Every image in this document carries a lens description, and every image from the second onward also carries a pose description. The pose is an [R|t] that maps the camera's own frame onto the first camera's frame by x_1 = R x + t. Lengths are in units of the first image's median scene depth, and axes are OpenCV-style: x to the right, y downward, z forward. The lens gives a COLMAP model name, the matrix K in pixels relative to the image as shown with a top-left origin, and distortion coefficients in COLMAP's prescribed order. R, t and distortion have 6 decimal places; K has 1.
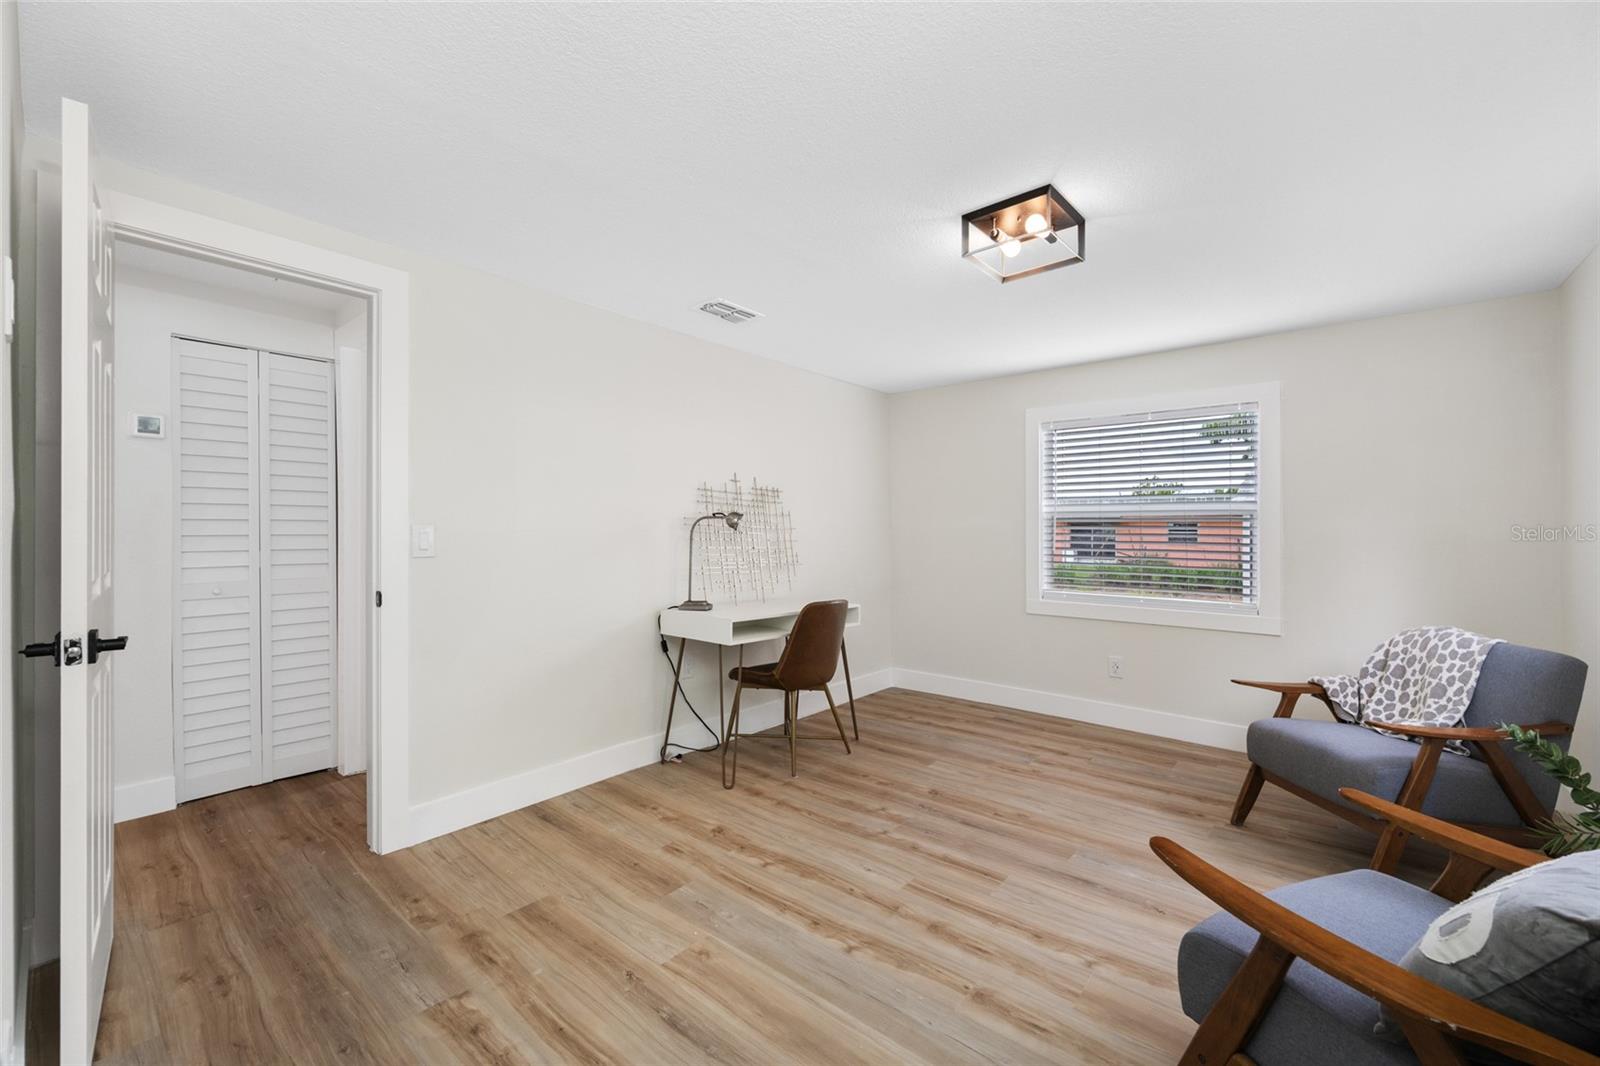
lens RADIAL K [[642.7, 0, 820.3], [0, 642.7, 532.3], [0, 0, 1]] dist [-0.000229, -0.000061]
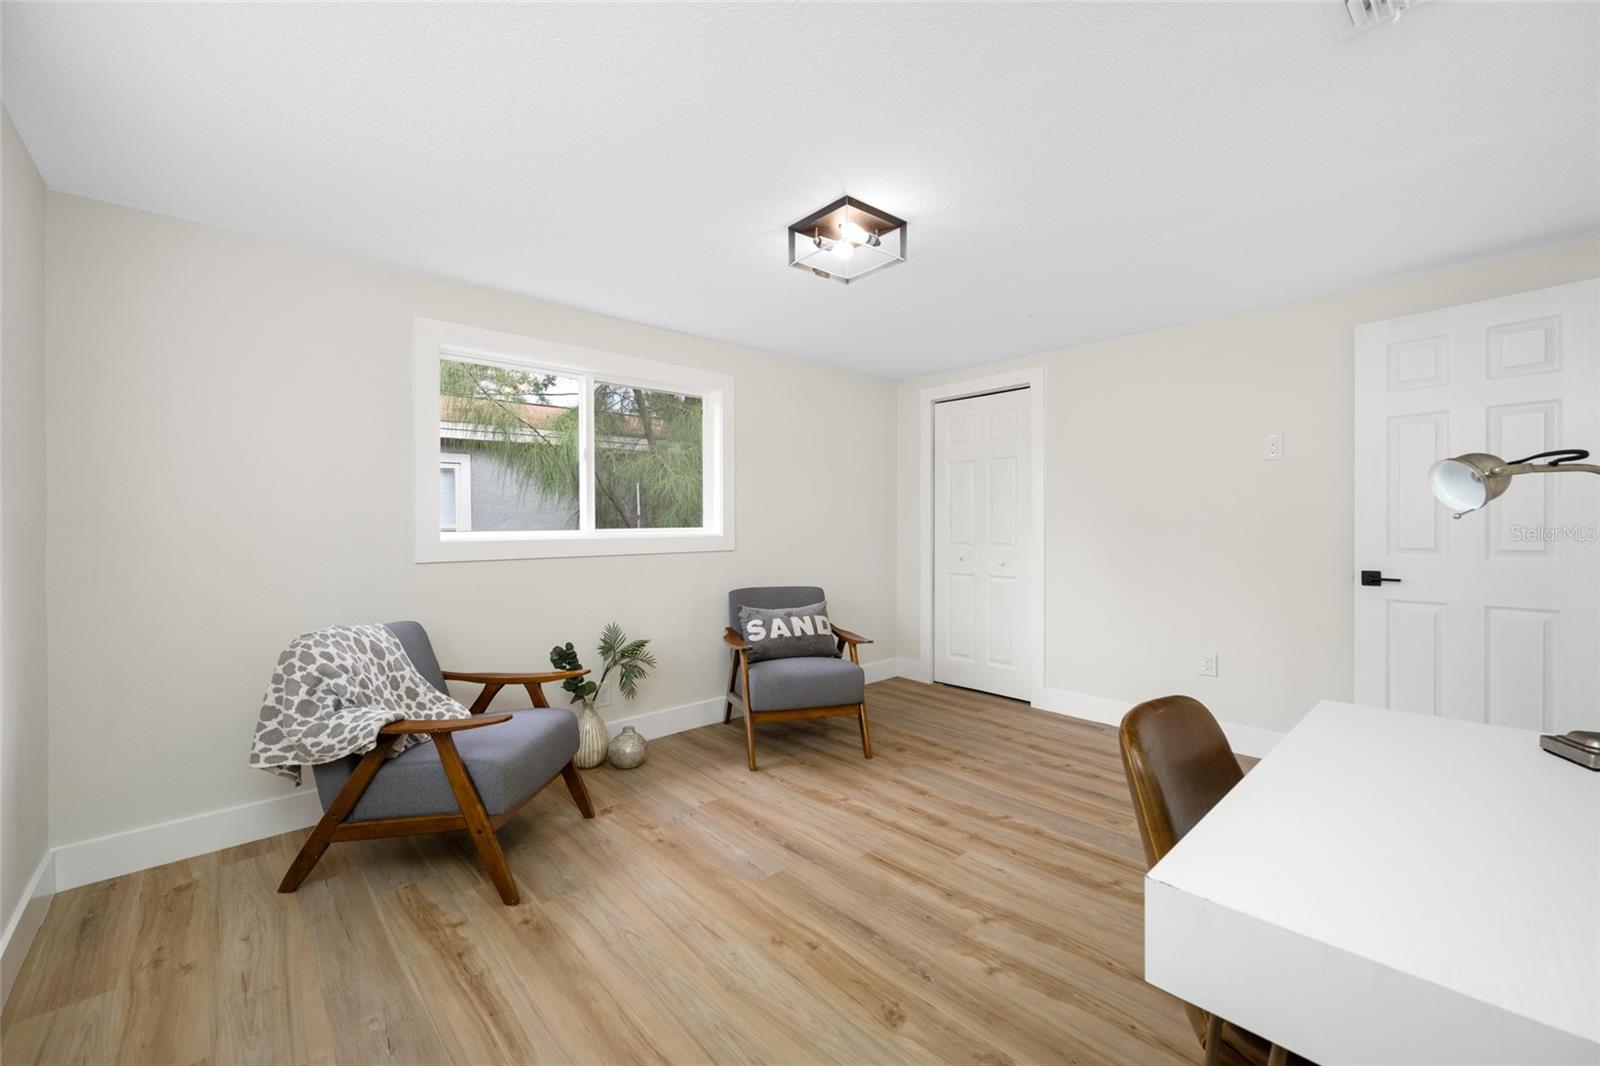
lens RADIAL K [[656.3, 0, 802.1], [0, 656.3, 535.0], [0, 0, 1]] dist [-0.000516, -0.000179]
pose [[-0.989524, -0.004471, 0.144298, 0.204335], [-0.002563, 0.999907, 0.013406, 0.007066], [-0.144345, 0.012895, -0.989443, 1.784571]]
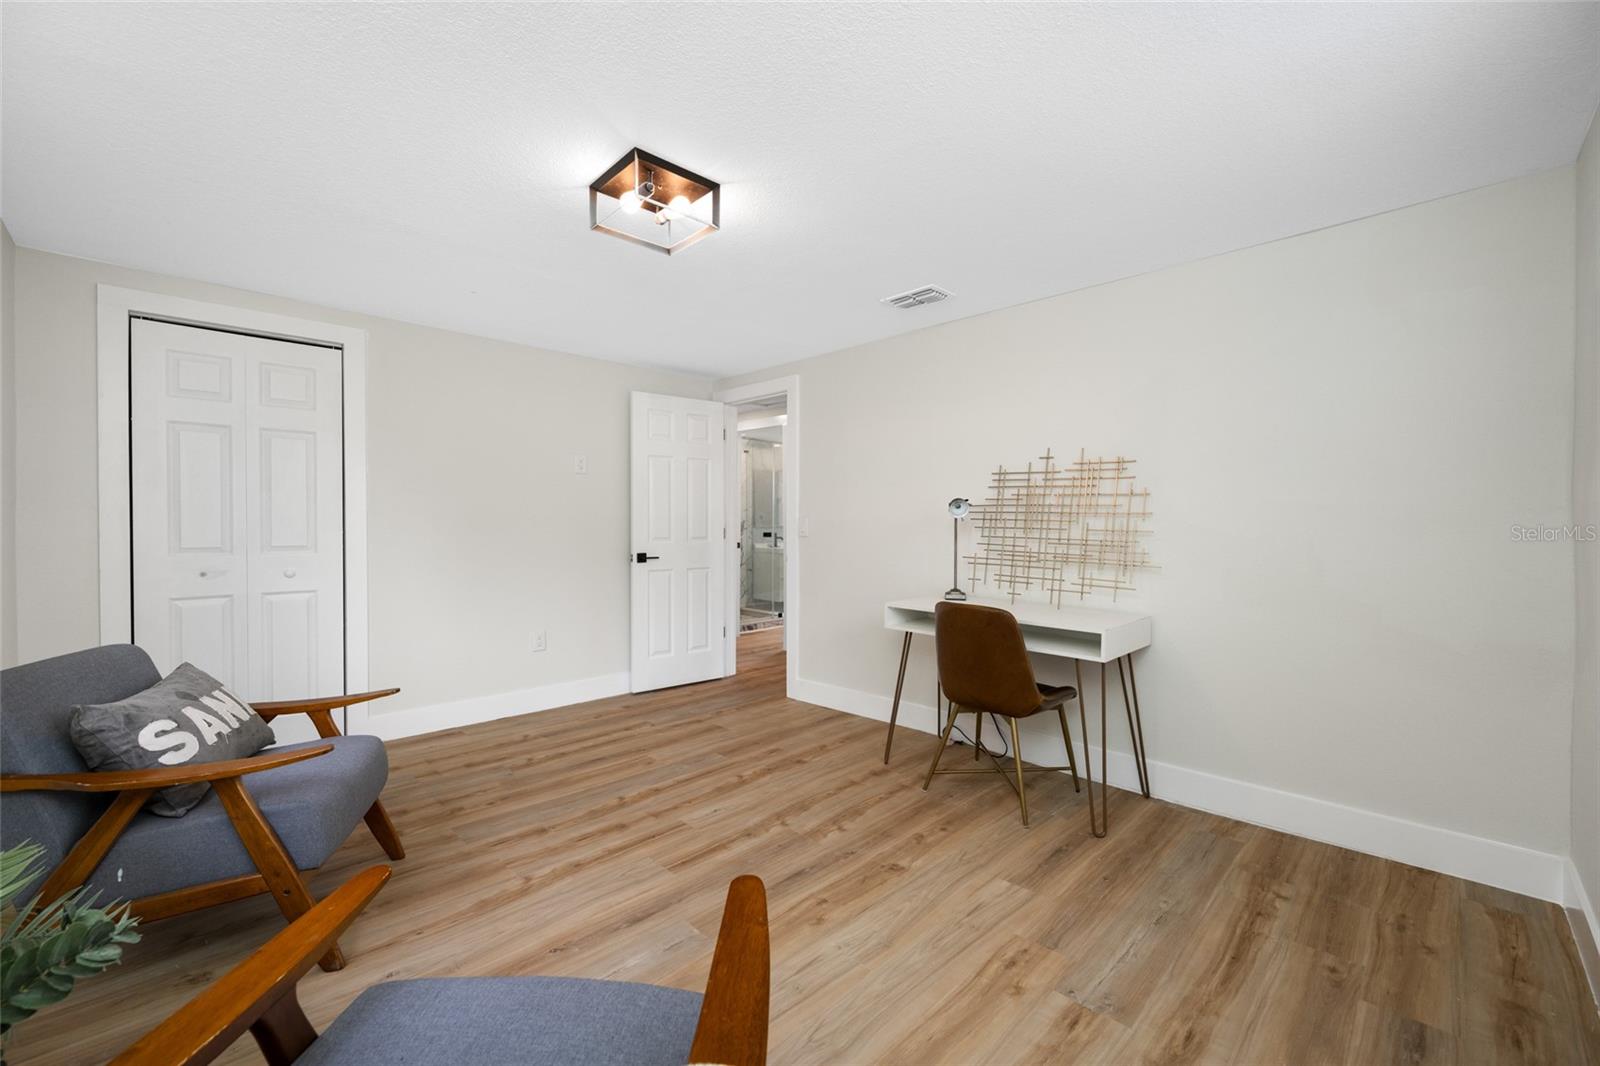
lens RADIAL K [[656.3, 0, 802.1], [0, 656.3, 535.0], [0, 0, 1]] dist [-0.000516, -0.000179]
pose [[-0.096187, 0.012227, -0.995288, 1.089972], [0.001575, 0.999925, 0.012132, 0.013143], [0.995362, -0.000401, -0.096199, 1.124095]]
